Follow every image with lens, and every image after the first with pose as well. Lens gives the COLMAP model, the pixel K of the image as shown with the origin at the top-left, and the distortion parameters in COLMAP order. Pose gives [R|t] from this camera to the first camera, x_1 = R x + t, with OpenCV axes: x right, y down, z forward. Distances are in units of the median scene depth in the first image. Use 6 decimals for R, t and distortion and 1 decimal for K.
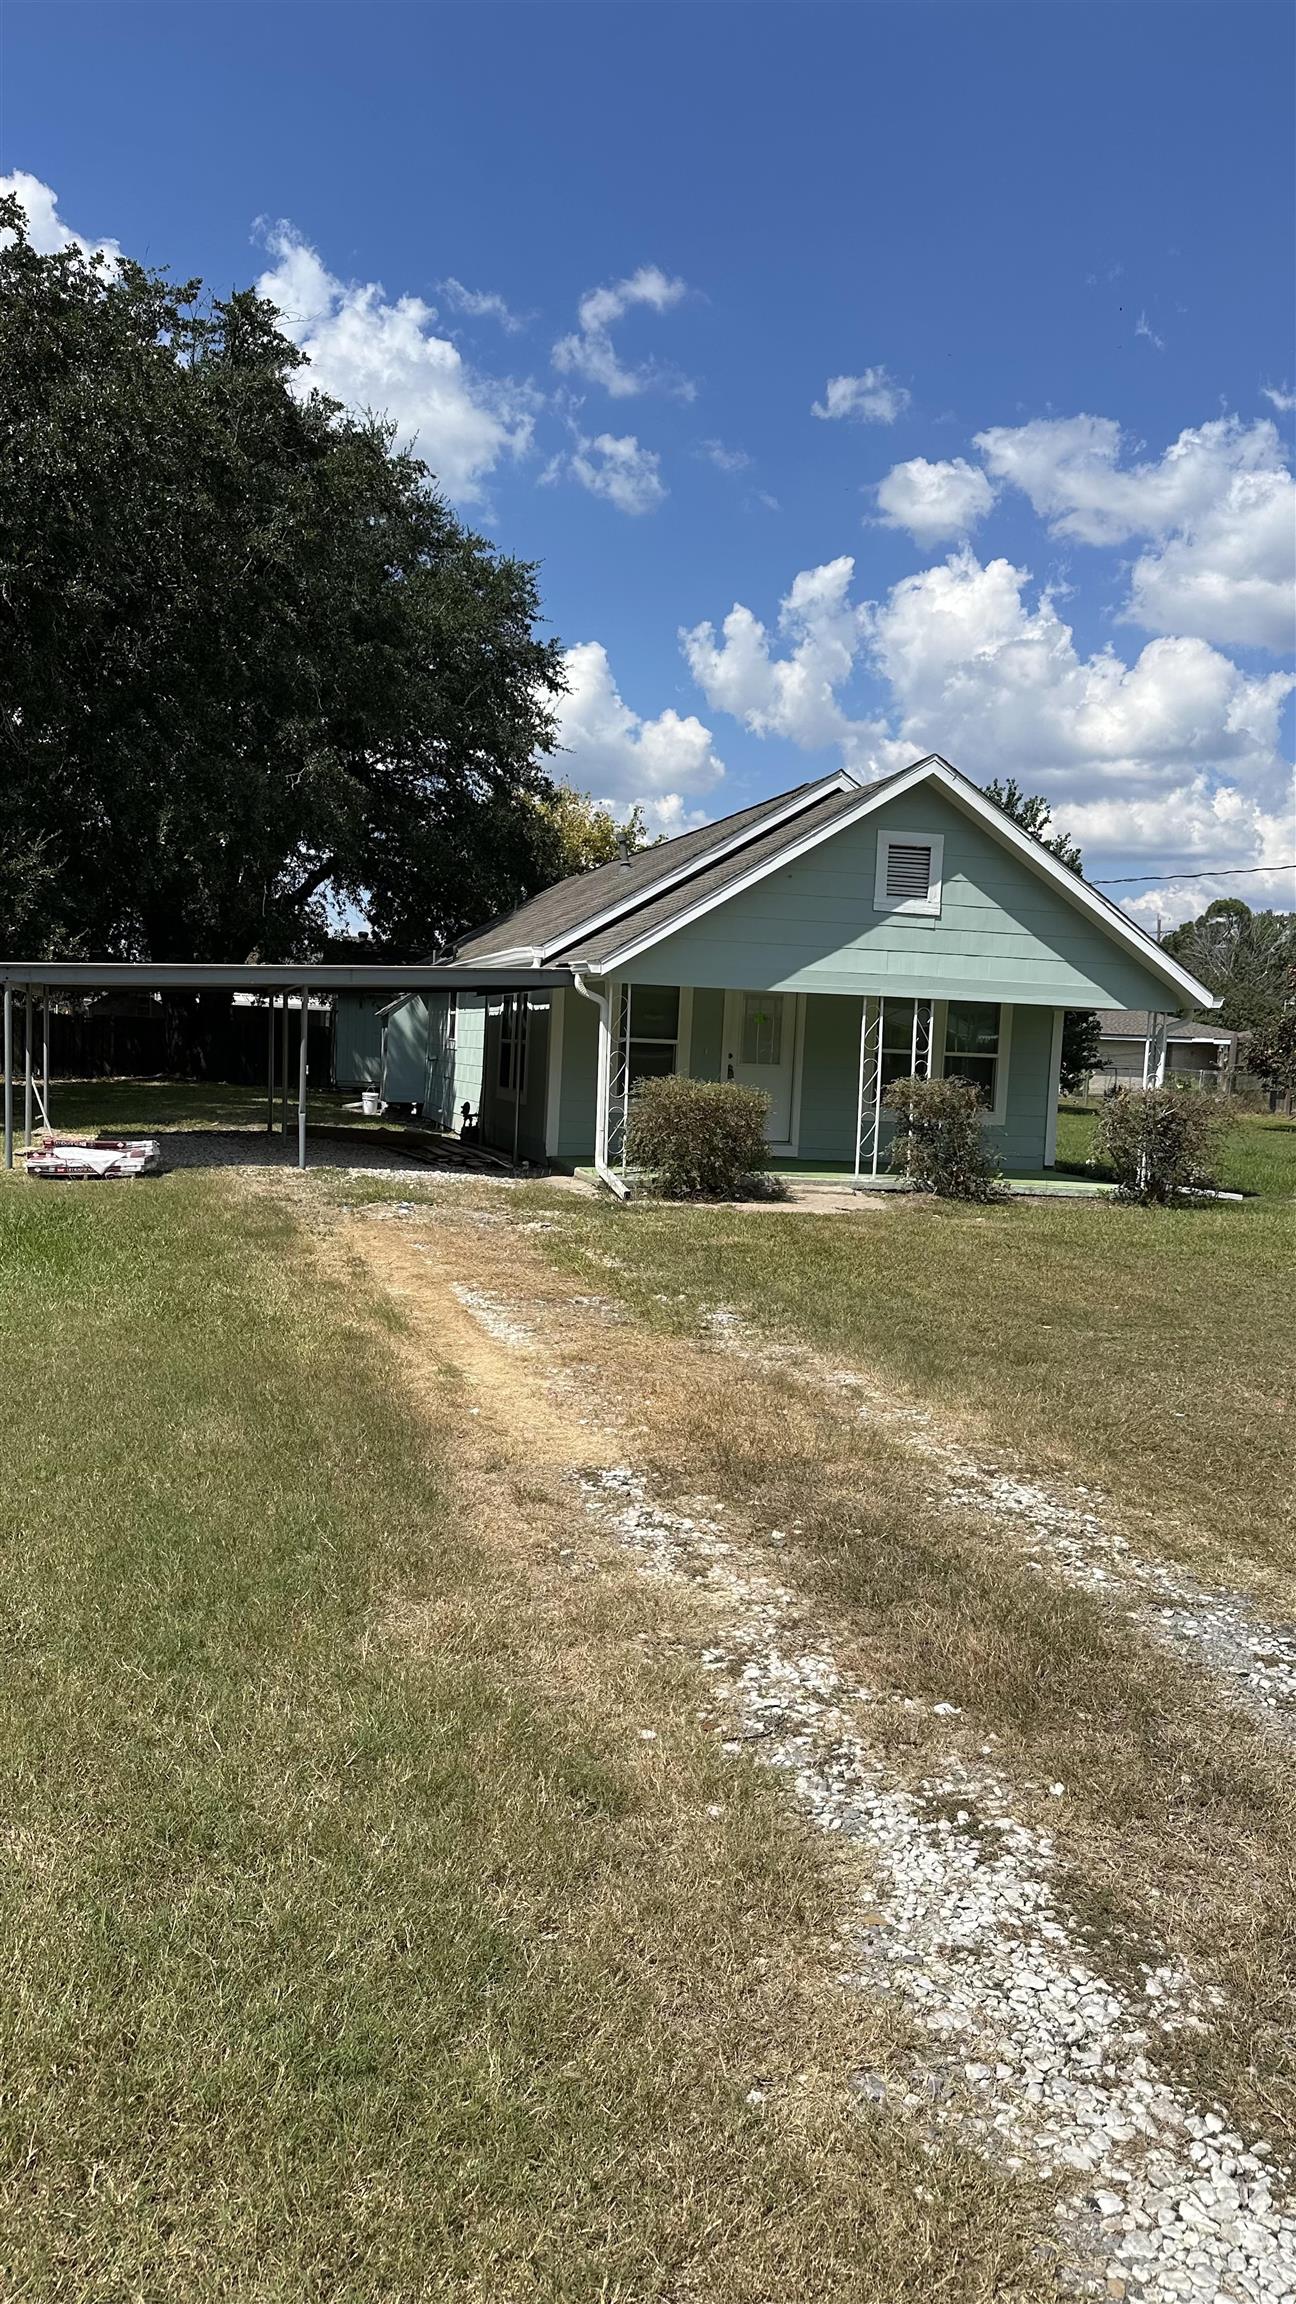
lens RADIAL K [[1633.1, 0, 643.2], [0, 1633.1, 1156.6], [0, 0, 1]] dist [0.038120, 0.000319]
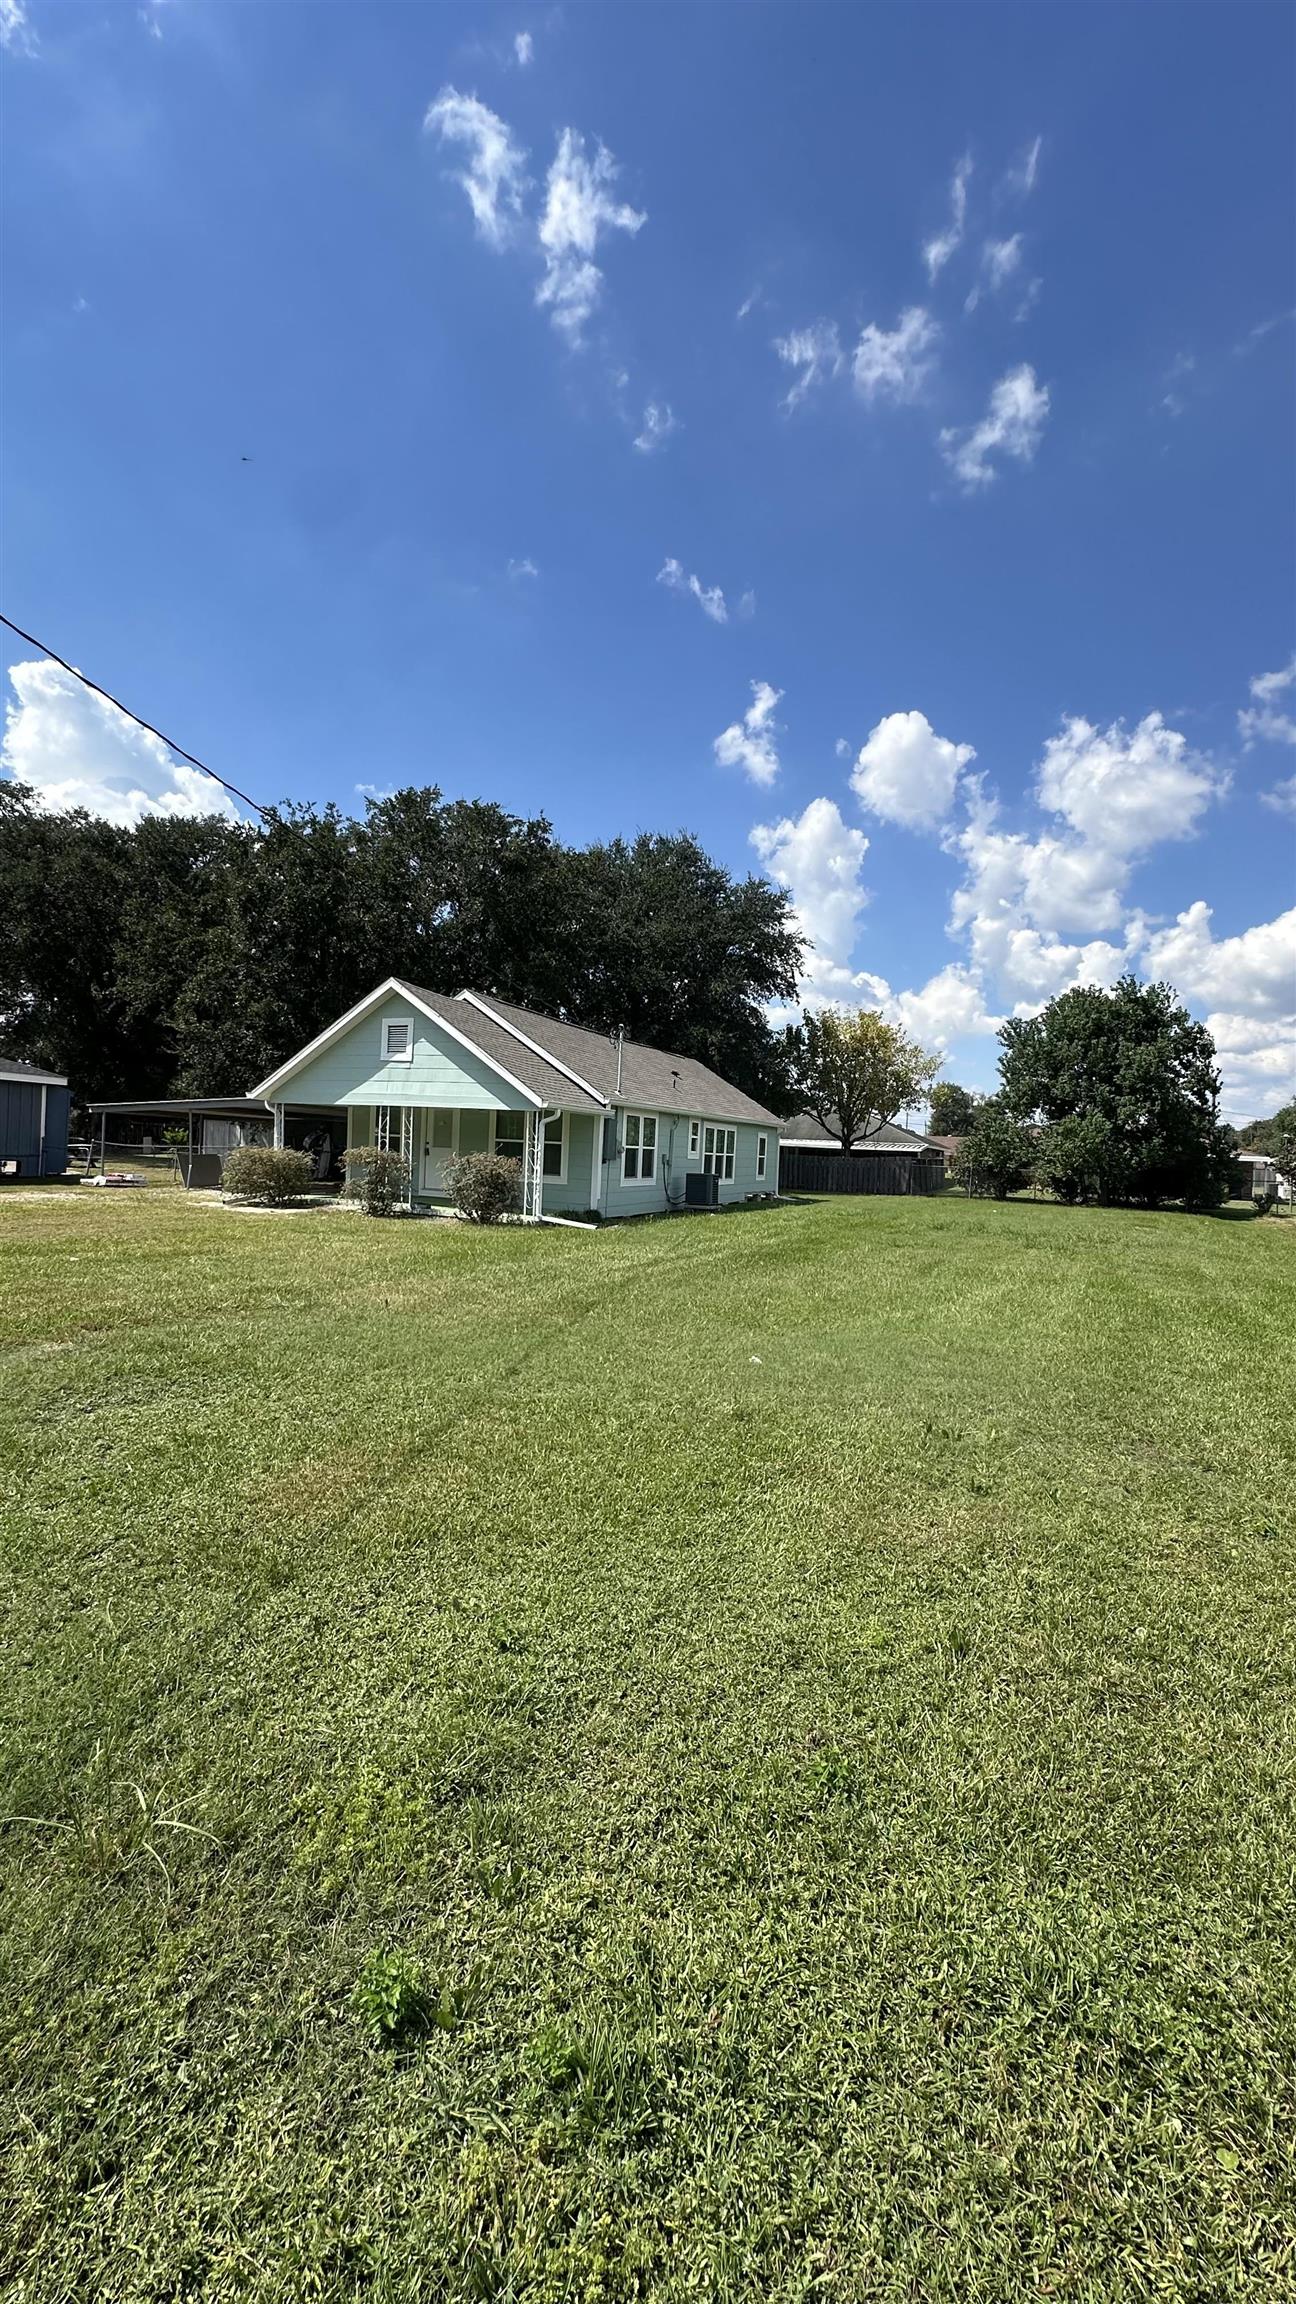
lens RADIAL K [[920.9, 0, 648.0], [0, 920.9, 1148.3], [0, 0, 1]] dist [-0.002921, -0.000013]
pose [[0.763879, -0.008690, -0.645301, 1.027559], [-0.056105, 0.995229, -0.079818, 0.016664], [0.642916, 0.097176, 0.759747, 0.390138]]
